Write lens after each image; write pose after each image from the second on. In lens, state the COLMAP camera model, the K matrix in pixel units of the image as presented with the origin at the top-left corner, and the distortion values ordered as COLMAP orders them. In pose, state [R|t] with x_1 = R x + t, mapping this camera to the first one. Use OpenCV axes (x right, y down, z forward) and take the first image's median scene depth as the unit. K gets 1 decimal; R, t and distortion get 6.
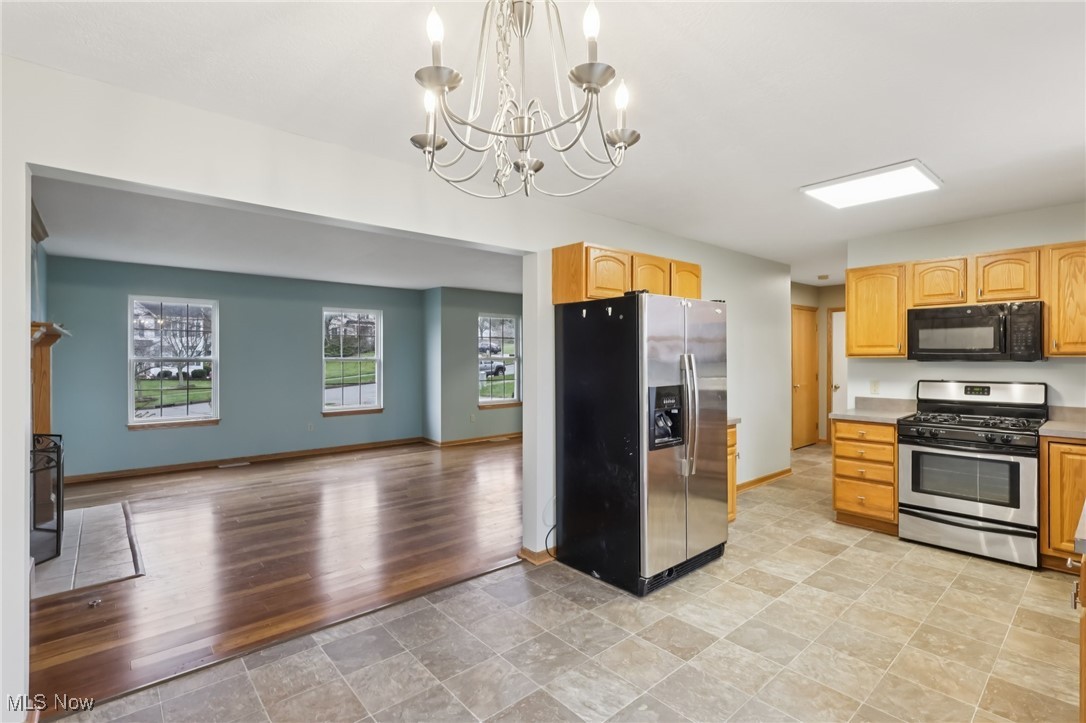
lens RADIAL K [[503.7, 0, 543.0], [0, 503.7, 361.5], [0, 0, 1]] dist [-0.003515, 0.000687]
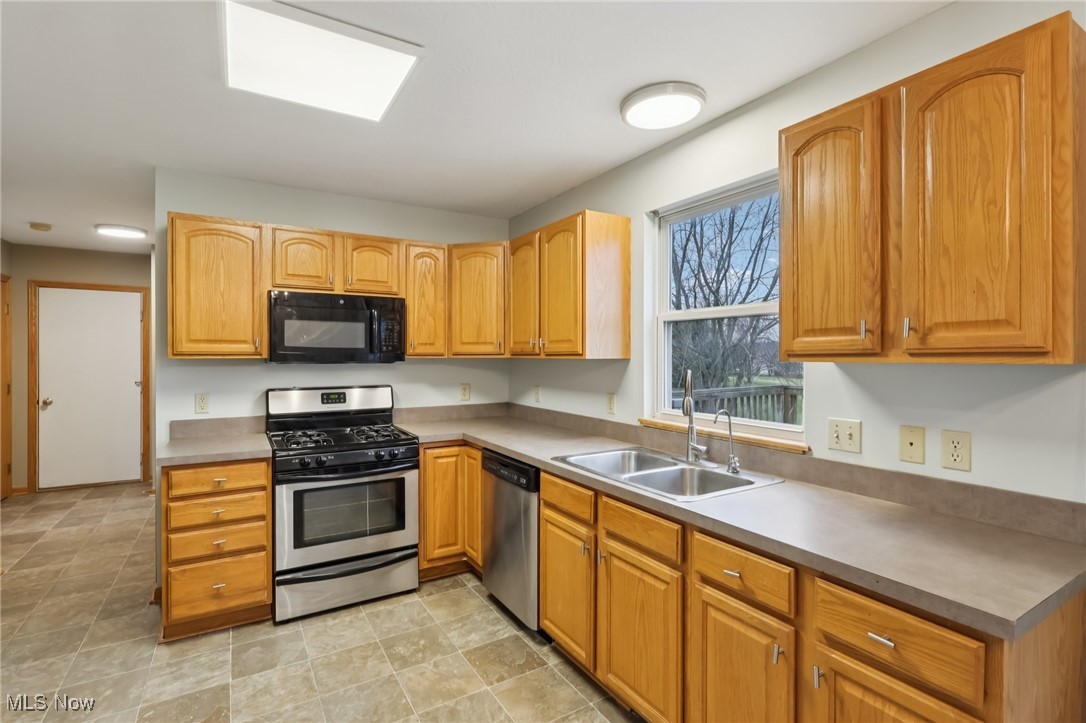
lens RADIAL K [[510.5, 0, 541.2], [0, 510.5, 359.0], [0, 0, 1]] dist [-0.002908, 0.000114]
pose [[0.170581, -0.003067, 0.985339, 0.088492], [0.006059, 0.999980, 0.002063, -0.006626], [-0.985325, 0.005618, 0.170596, 0.519649]]
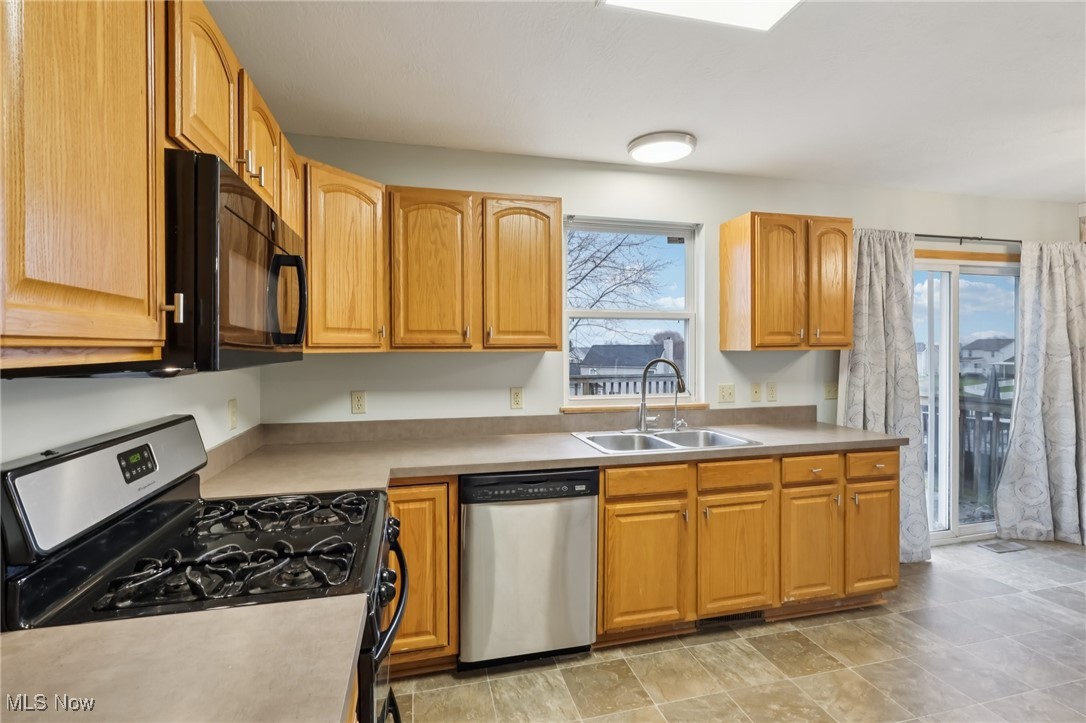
lens RADIAL K [[504.4, 0, 544.7], [0, 504.4, 355.0], [0, 0, 1]] dist [-0.000227, 0.000601]
pose [[-0.893155, 0.002398, 0.449742, 0.497233], [0.011762, 0.999768, 0.018027, -0.012370], [-0.449594, 0.021391, -0.892977, 1.176325]]
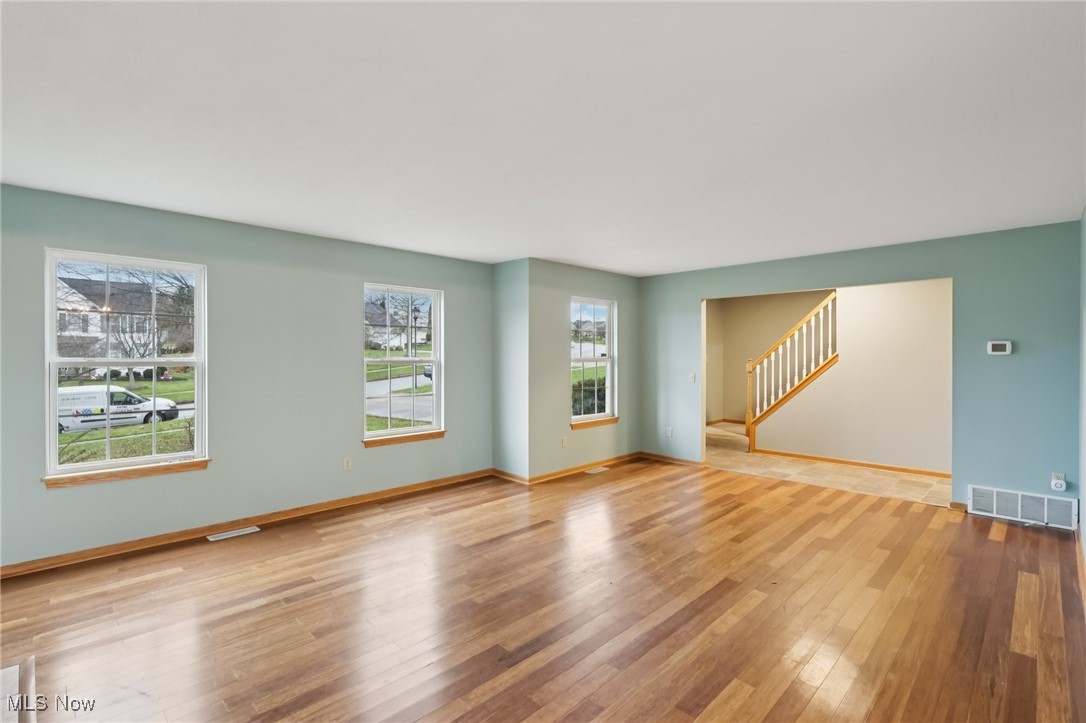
lens RADIAL K [[497.7, 0, 530.3], [0, 497.7, 358.5], [0, 0, 1]] dist [-0.002798, -0.000316]
pose [[0.998502, 0.002018, 0.054674, -0.467467], [-0.001791, 0.999990, -0.004208, -0.004978], [-0.054682, 0.004104, 0.998495, 0.615243]]
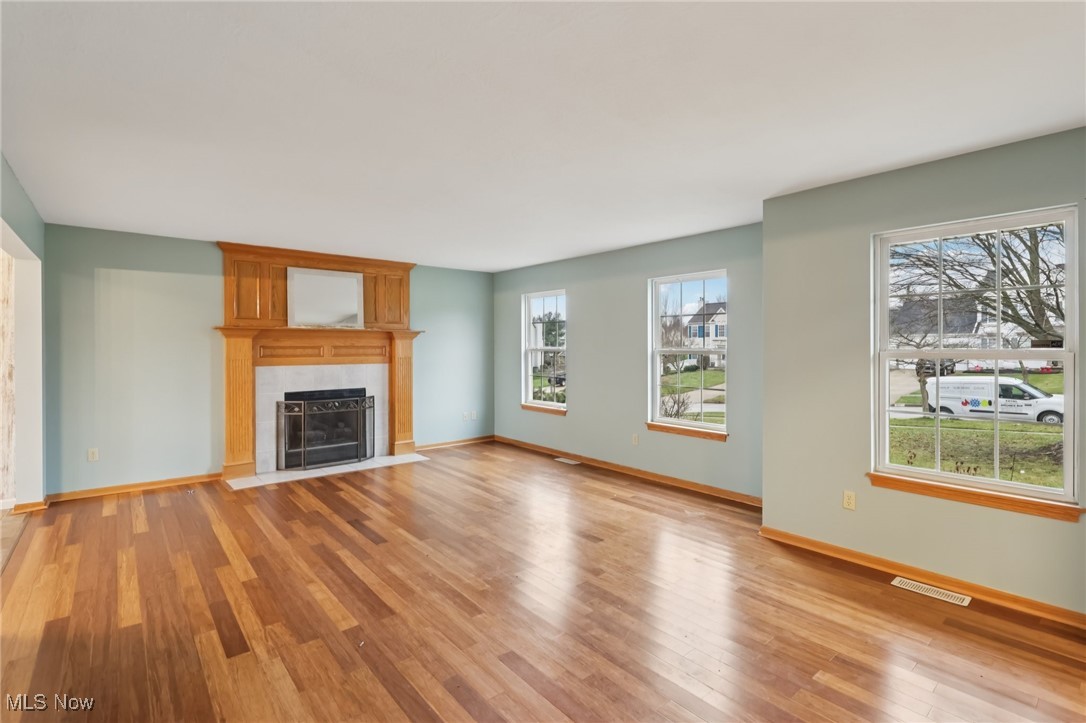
lens RADIAL K [[504.4, 0, 544.7], [0, 504.4, 355.0], [0, 0, 1]] dist [-0.000227, 0.000601]
pose [[-0.015476, 0.018511, -0.999709, 0.569821], [-0.008505, 0.999790, 0.018644, -0.012183], [0.999844, 0.008791, -0.015315, 1.622120]]
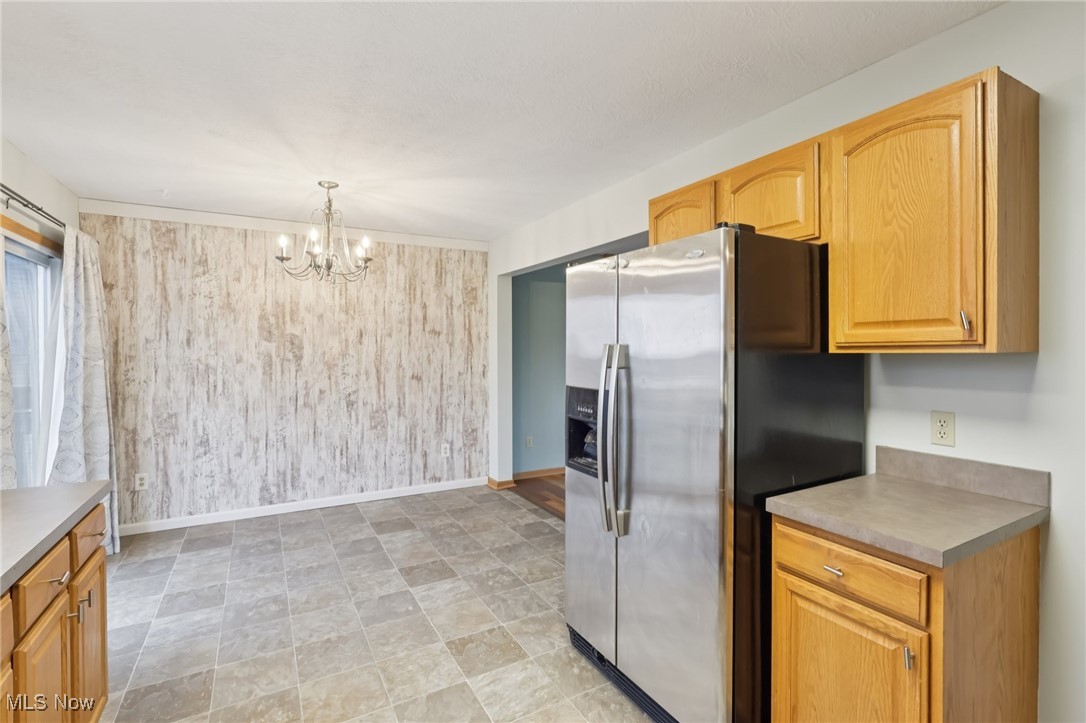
lens RADIAL K [[504.8, 0, 541.1], [0, 504.8, 351.3], [0, 0, 1]] dist [-0.002620, 0.000417]
pose [[-0.200994, 0.009339, -0.979548, 0.751459], [-0.004224, 0.999937, 0.010400, -0.008994], [0.979583, 0.006228, -0.200942, 0.836777]]
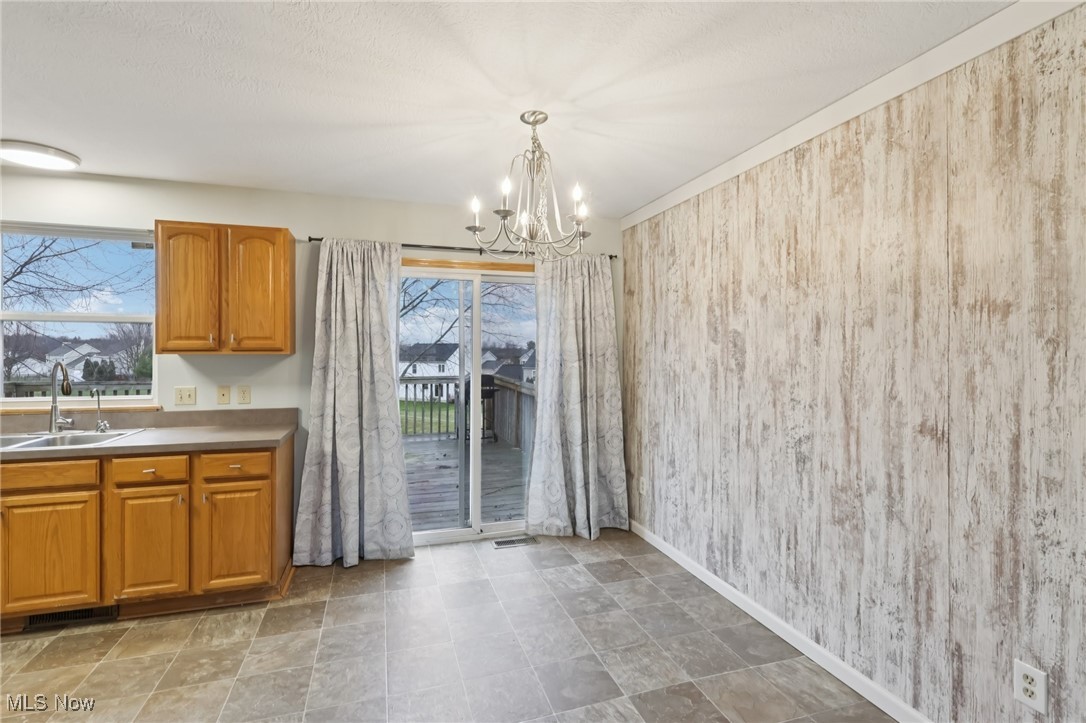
lens RADIAL K [[504.8, 0, 541.1], [0, 504.8, 351.3], [0, 0, 1]] dist [-0.002620, 0.000417]
pose [[-0.919707, 0.001369, 0.392604, -0.259868], [0.004034, 0.999974, 0.005964, -0.008722], [-0.392585, 0.007069, -0.919688, 0.854554]]
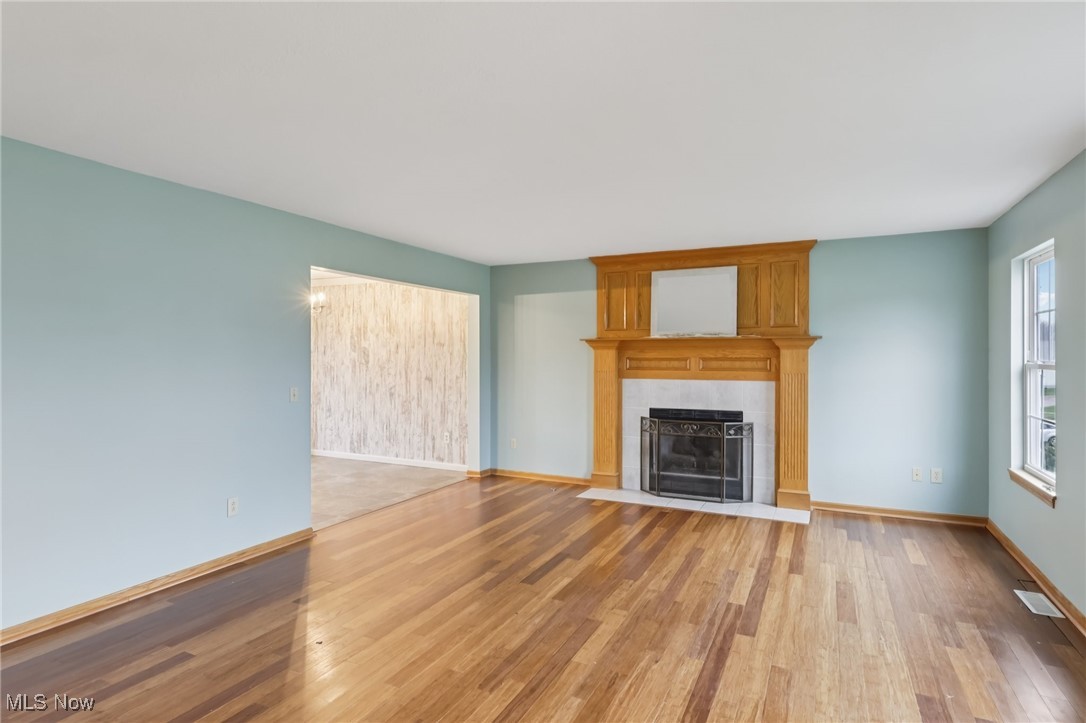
lens RADIAL K [[584.6, 0, 537.4], [0, 584.6, 357.6], [0, 0, 1]] dist [-0.001506, -0.000217]
pose [[-0.922015, -0.001227, -0.387153, 0.000698], [-0.004646, 0.999958, 0.007896, -0.015768], [0.387127, 0.009079, -0.921982, 2.179008]]
